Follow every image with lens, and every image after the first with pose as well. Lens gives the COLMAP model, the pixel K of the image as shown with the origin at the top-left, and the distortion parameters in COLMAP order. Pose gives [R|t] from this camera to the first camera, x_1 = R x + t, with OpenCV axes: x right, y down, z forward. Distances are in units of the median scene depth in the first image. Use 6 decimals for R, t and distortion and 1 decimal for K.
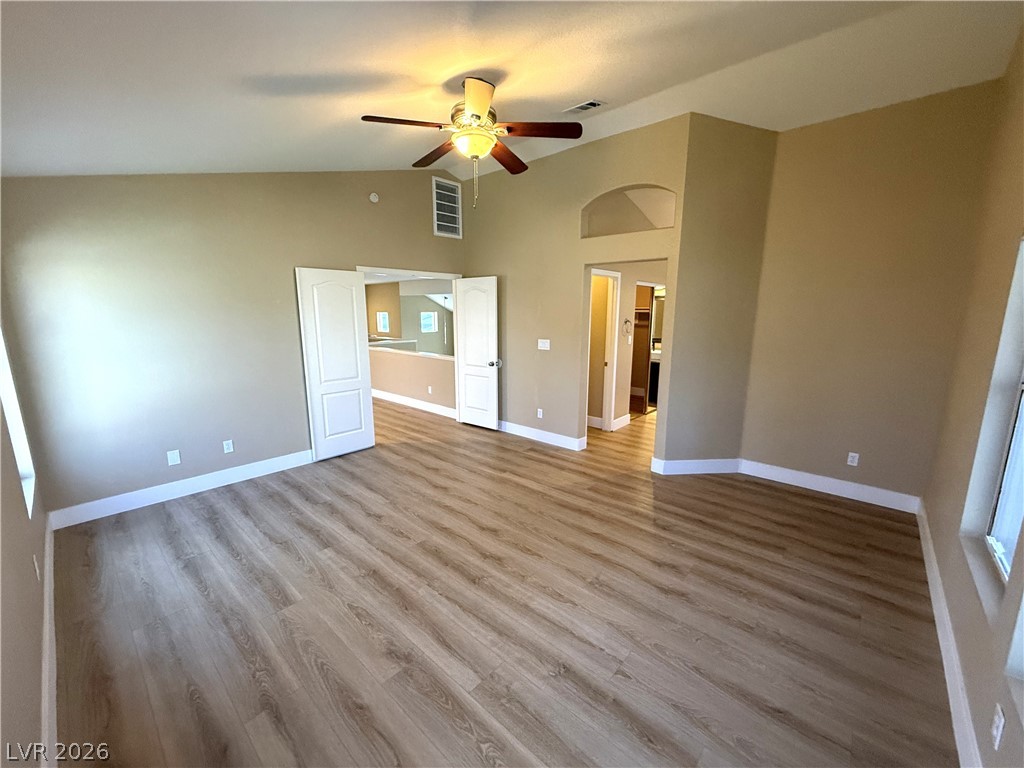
lens RADIAL K [[408.5, 0, 510.6], [0, 408.5, 382.7], [0, 0, 1]] dist [-0.000013, 0.000033]
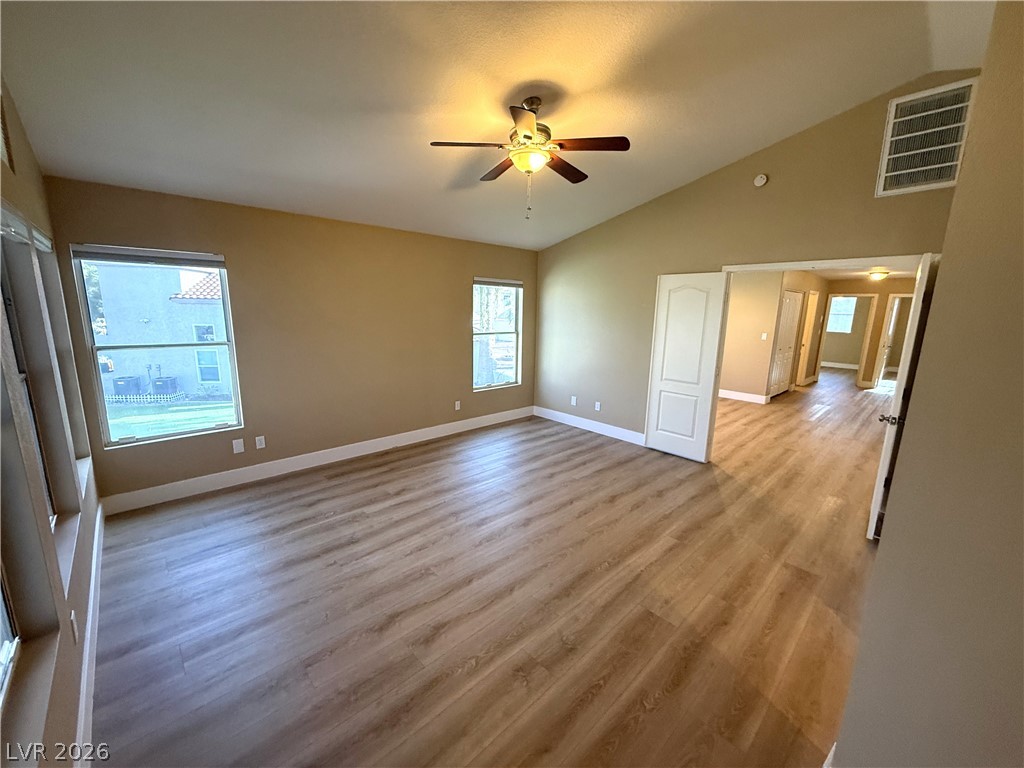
lens RADIAL K [[407.8, 0, 503.6], [0, 407.8, 381.2], [0, 0, 1]] dist [-0.001162, -0.000175]
pose [[-0.093343, 0.178102, -0.979575, 0.738668], [-0.191898, 0.962204, 0.193230, -0.143645], [0.976966, 0.206015, -0.055638, 0.754220]]
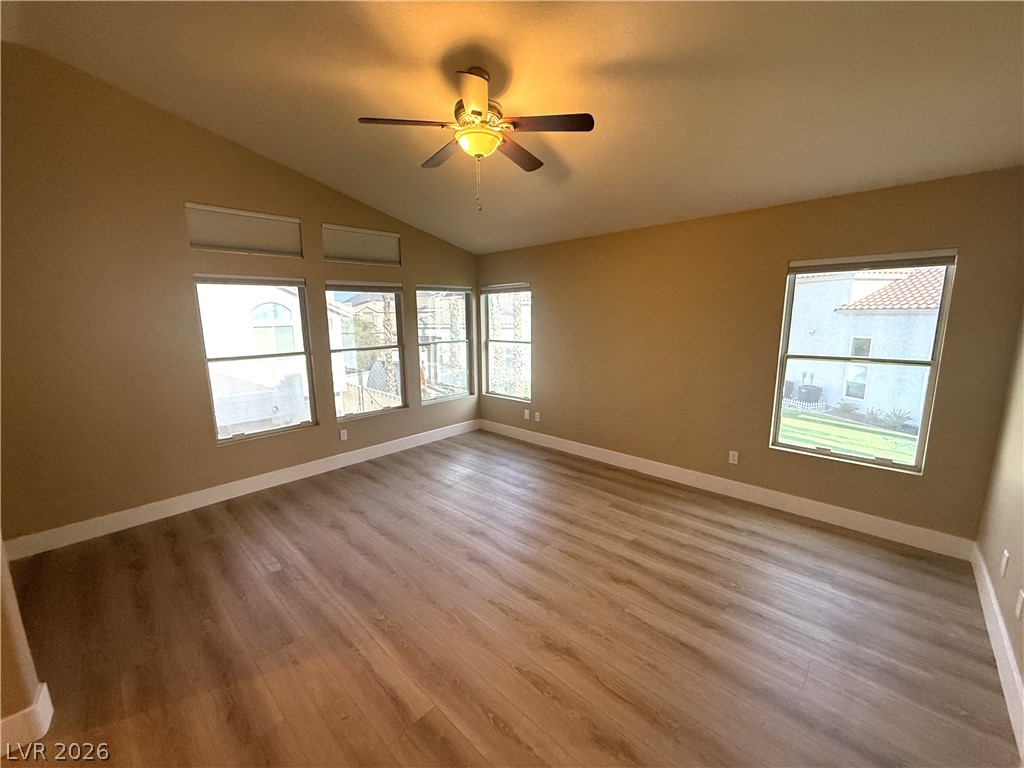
lens RADIAL K [[406.9, 0, 512.0], [0, 406.9, 384.0], [0, 0, 1]] dist [-0.001714, -0.000082]
pose [[-0.999518, 0.006254, 0.030415, -0.129718], [0.016082, 0.942167, 0.334758, -0.249027], [-0.026562, 0.335086, -0.941813, 1.394675]]
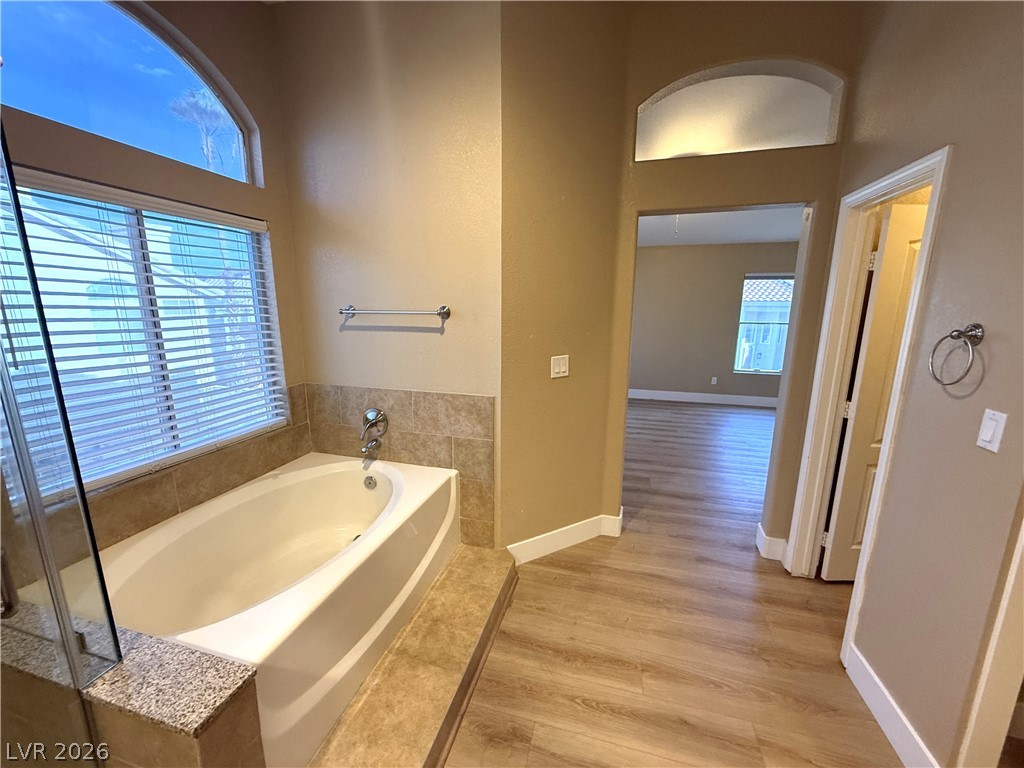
lens RADIAL K [[408.5, 0, 510.6], [0, 408.5, 382.7], [0, 0, 1]] dist [-0.000013, 0.000033]
pose [[-0.896003, 0.081539, -0.436497, 0.901633], [-0.080415, 0.936947, 0.340093, -0.266541], [0.436705, 0.339825, -0.832951, 1.599592]]
